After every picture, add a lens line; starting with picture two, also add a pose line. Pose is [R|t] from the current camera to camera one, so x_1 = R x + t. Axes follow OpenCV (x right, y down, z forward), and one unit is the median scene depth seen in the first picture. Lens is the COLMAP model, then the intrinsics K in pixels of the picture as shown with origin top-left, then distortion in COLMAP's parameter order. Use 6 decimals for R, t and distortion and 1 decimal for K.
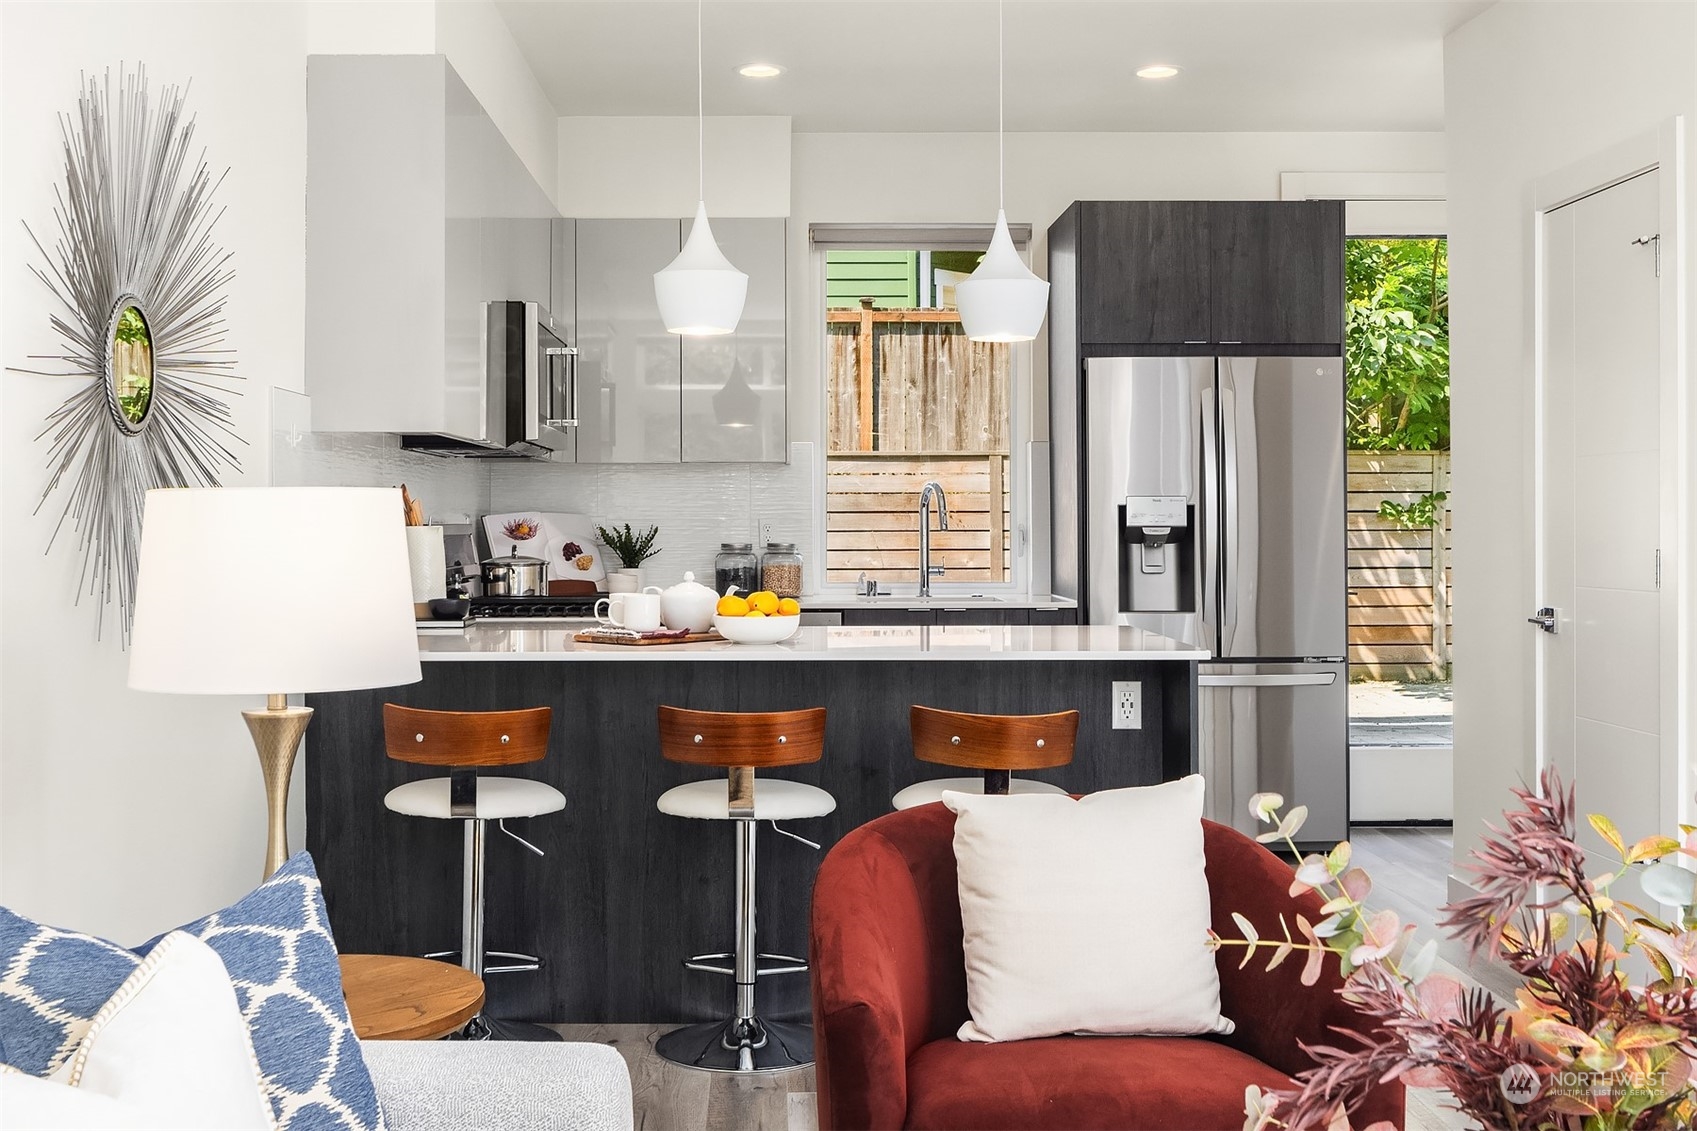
lens RADIAL K [[1846.3, 0, 822.4], [0, 1846.3, 516.5], [0, 0, 1]] dist [-0.000280, -0.008541]
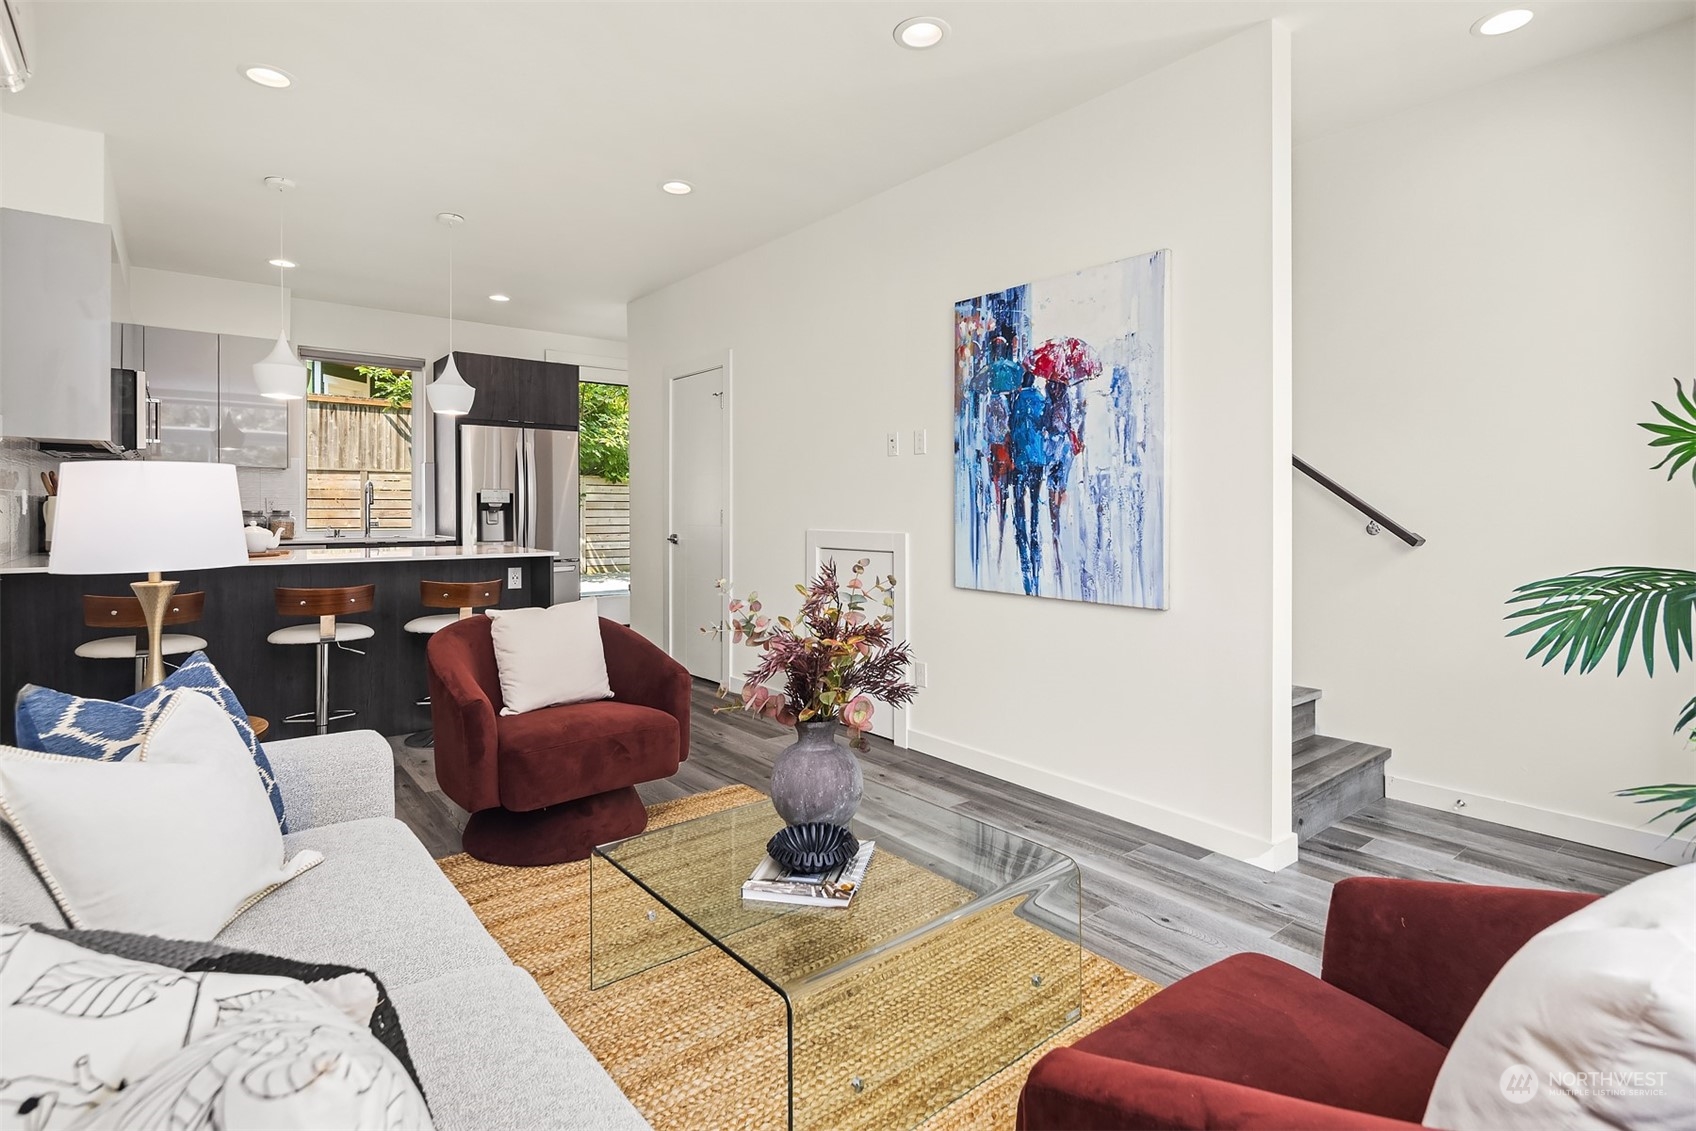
lens RADIAL K [[807.6, 0, 845.9], [0, 807.6, 507.8], [0, 0, 1]] dist [0.000096, 0.000024]
pose [[0.785481, 0.005426, 0.618862, -0.086751], [-0.006219, 0.999980, -0.000875, 0.009531], [-0.618855, -0.003161, 0.785499, -0.021550]]
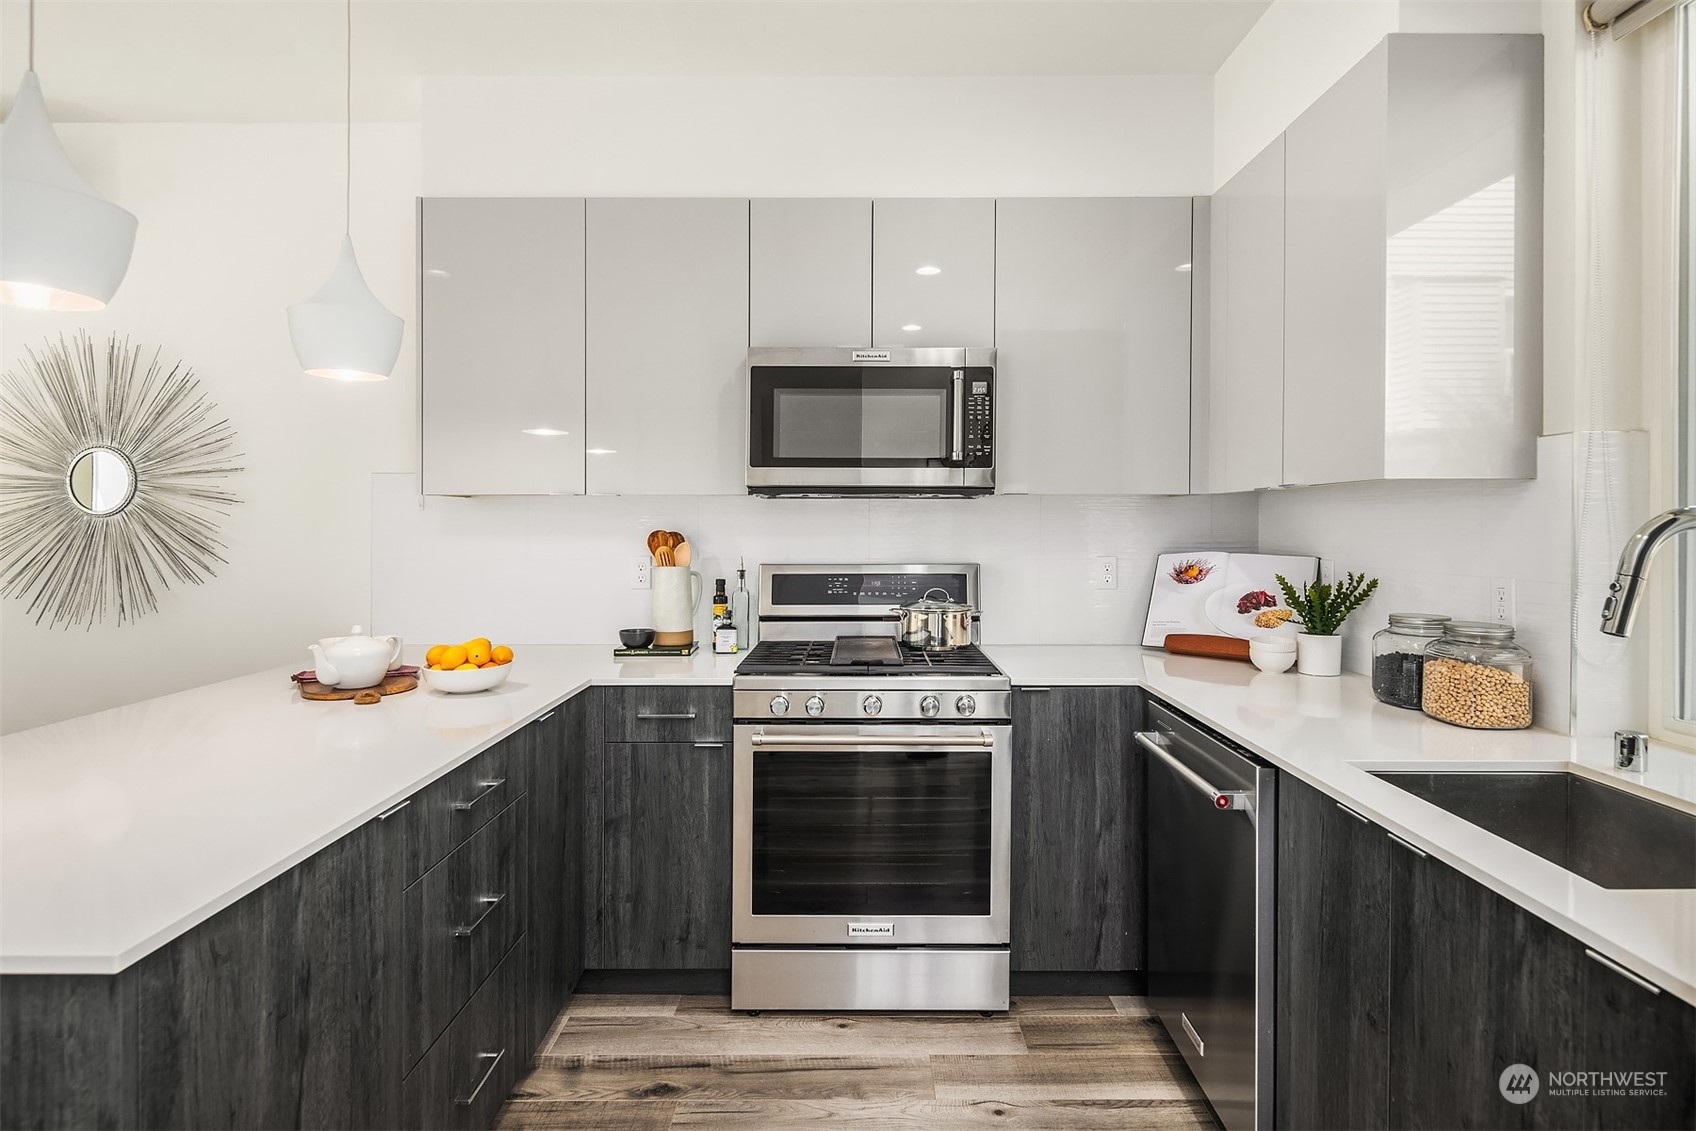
lens RADIAL K [[844.3, 0, 854.2], [0, 844.3, 527.3], [0, 0, 1]] dist [0.003080, -0.000357]
pose [[-0.023750, 0.006125, -0.999699, 0.250325], [0.002528, 0.999978, 0.006067, -0.017573], [0.999715, -0.002383, -0.023765, 0.881377]]
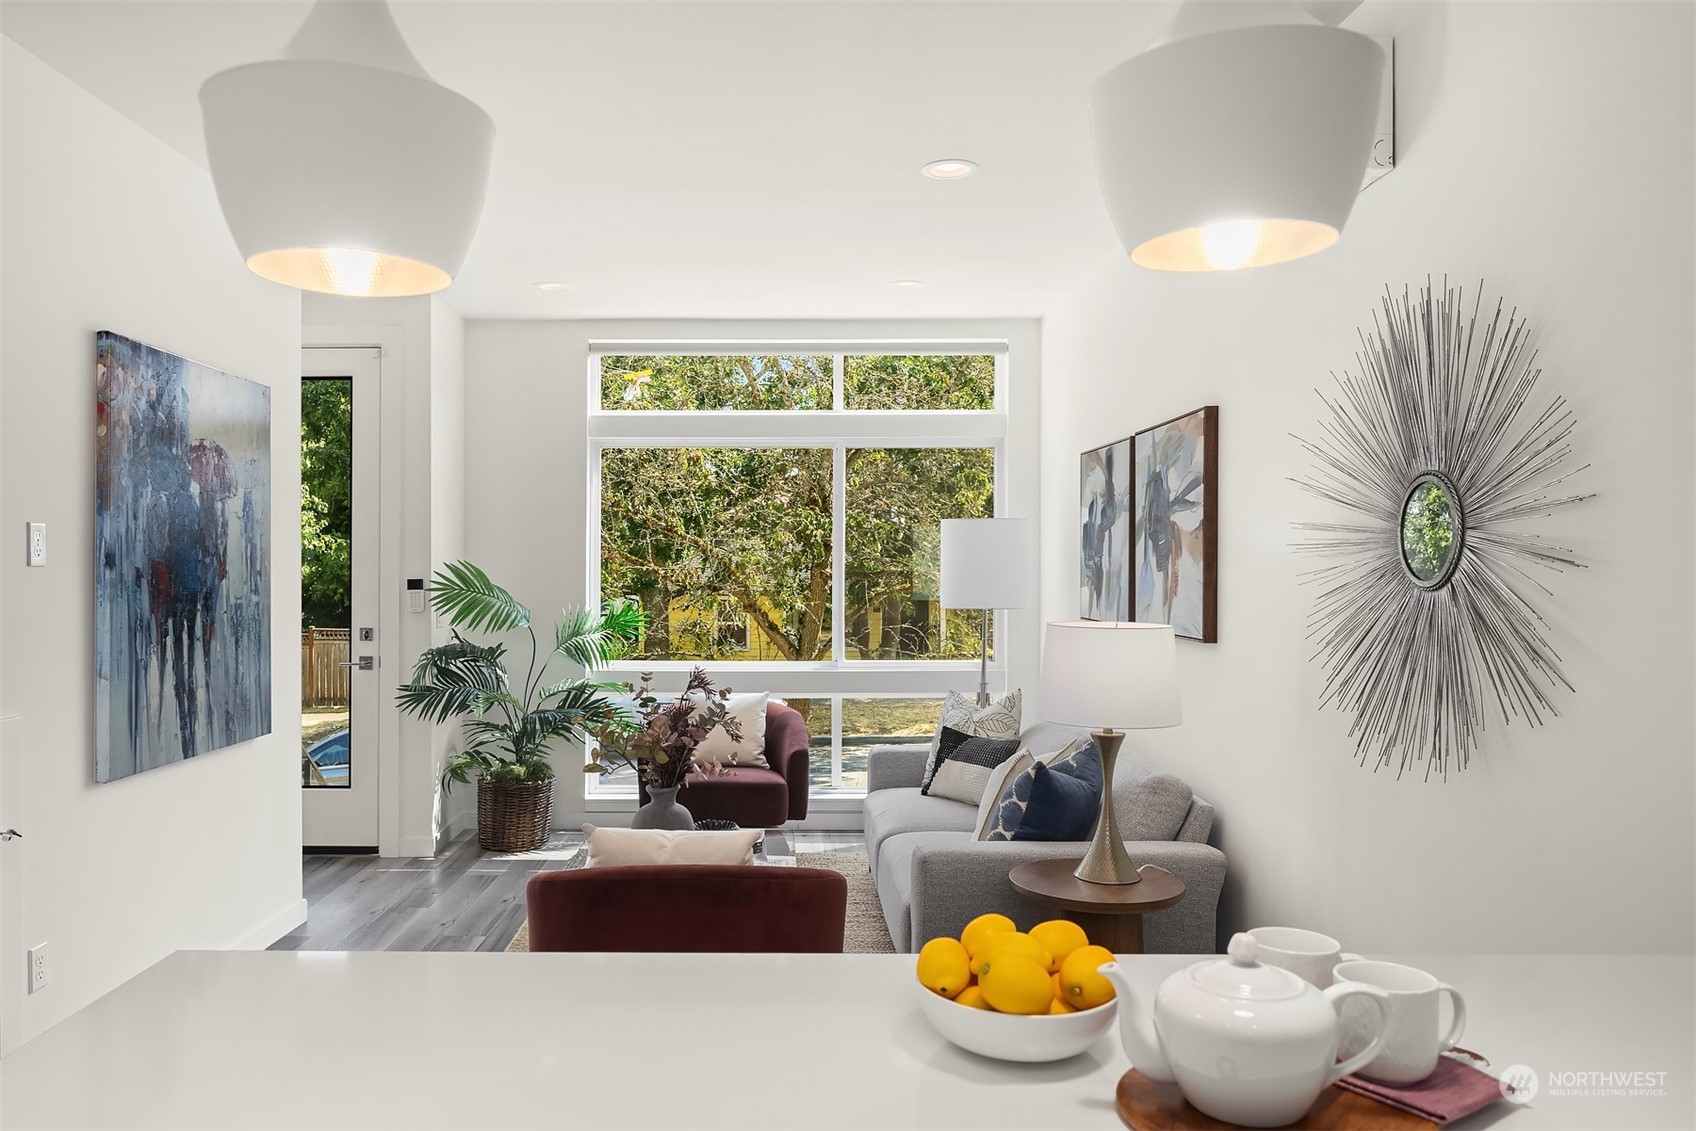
lens RADIAL K [[1166.7, 0, 818.9], [0, 1166.7, 573.8], [0, 0, 1]] dist [-0.001285, 0.000093]
pose [[-0.999978, 0.000060, 0.006631, 0.001661], [0.000092, 0.999989, 0.004755, -0.028504], [-0.006631, 0.004755, -0.999967, 0.842488]]
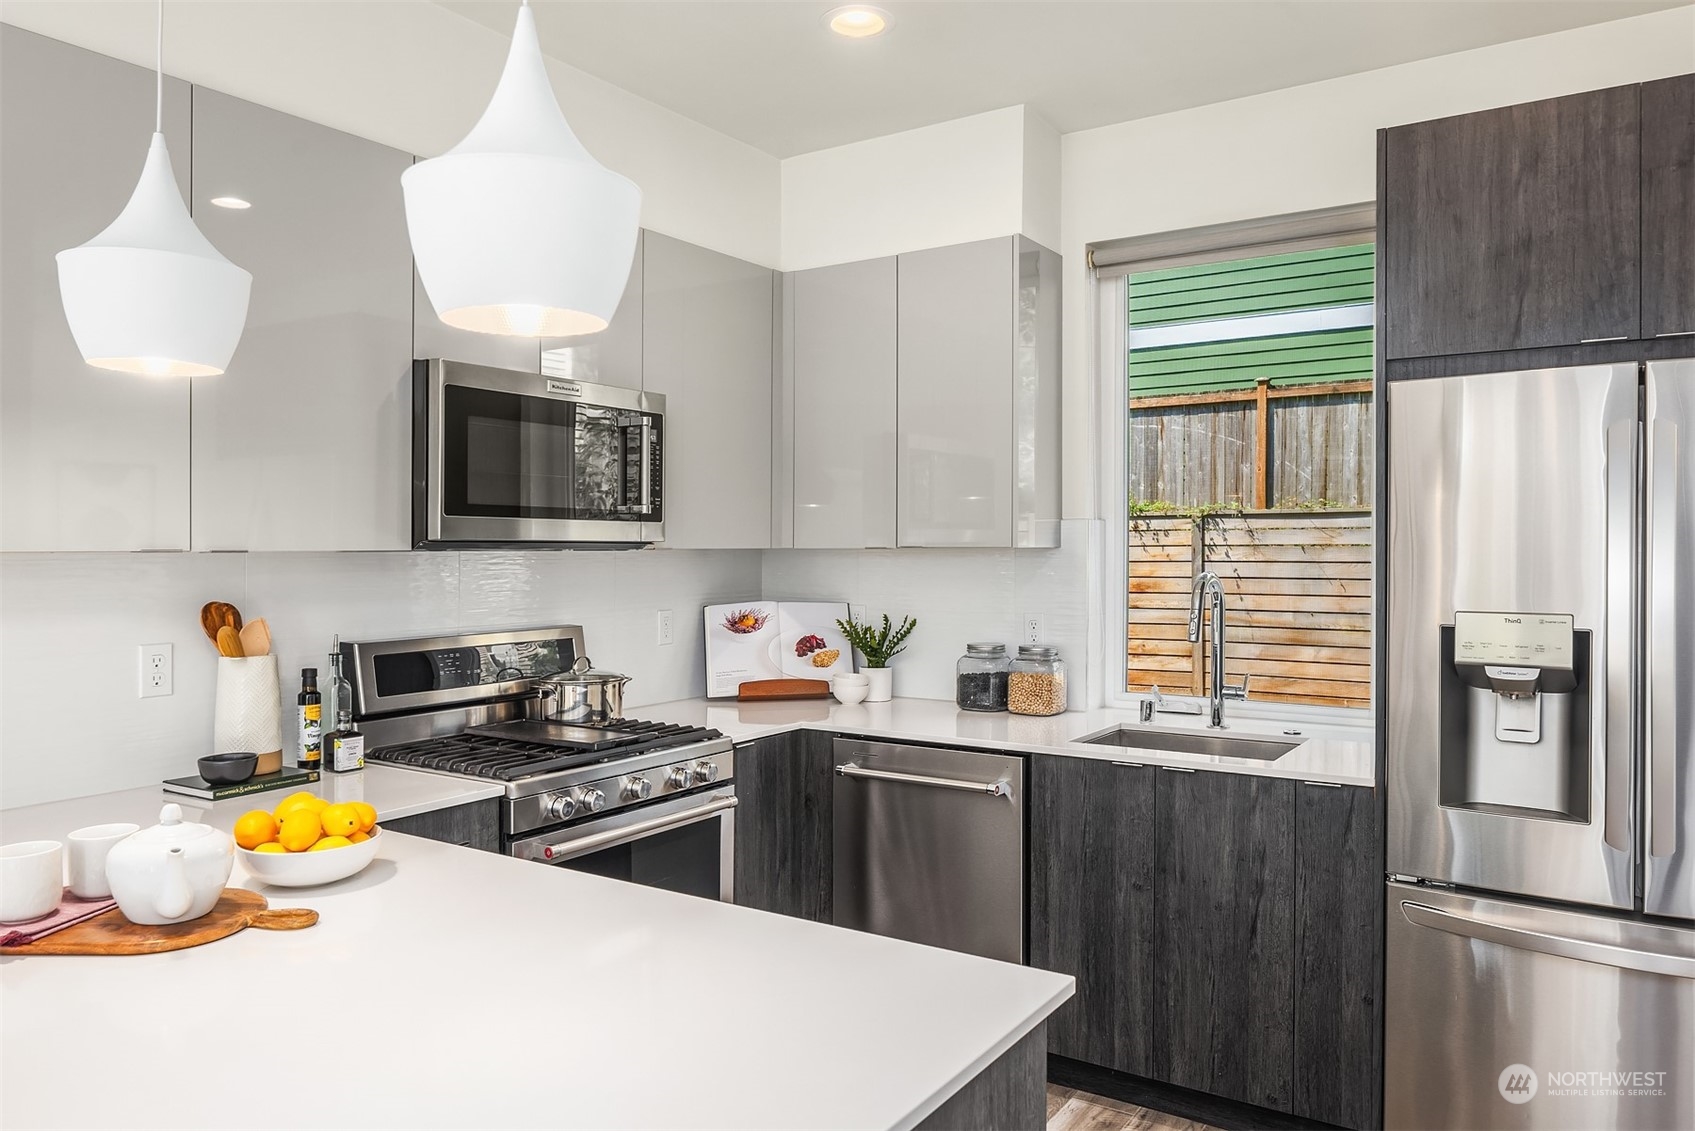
lens RADIAL K [[1166.1, 0, 847.5], [0, 1166.1, 565.5], [0, 0, 1]] dist [-0.014092, 0.001969]
pose [[0.823799, 0.009272, -0.566806, 0.211833], [0.001689, 0.999822, 0.018811, -0.032536], [0.566880, -0.016453, 0.823636, 0.575228]]
